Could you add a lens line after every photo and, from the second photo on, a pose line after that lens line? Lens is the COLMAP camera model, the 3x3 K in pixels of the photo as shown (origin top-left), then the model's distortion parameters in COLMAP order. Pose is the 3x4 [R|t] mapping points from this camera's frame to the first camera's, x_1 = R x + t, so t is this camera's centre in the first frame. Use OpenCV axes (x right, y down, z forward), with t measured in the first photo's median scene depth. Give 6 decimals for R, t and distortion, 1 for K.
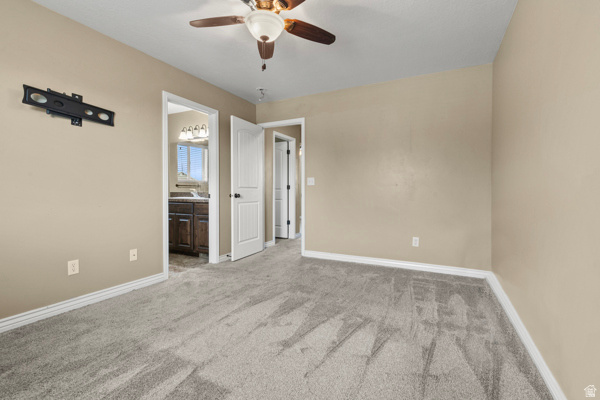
lens RADIAL K [[271.5, 0, 300.2], [0, 271.5, 195.4], [0, 0, 1]] dist [0.003970, -0.000381]
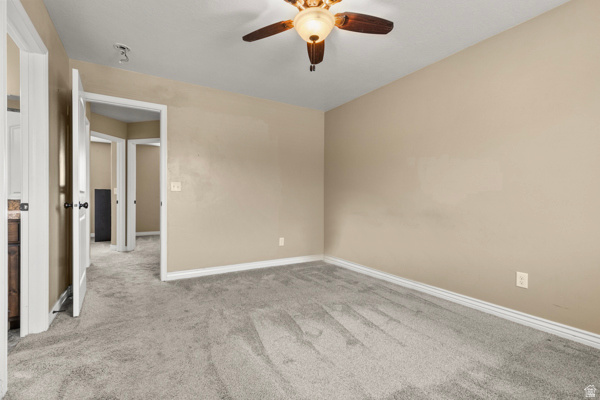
lens RADIAL K [[271.5, 0, 298.9], [0, 271.5, 201.0], [0, 0, 1]] dist [0.003970, -0.000381]
pose [[0.535899, -0.003963, 0.844273, -0.713874], [0.010653, 0.999941, -0.002069, -0.003855], [-0.844215, 0.010103, 0.535910, 0.400723]]
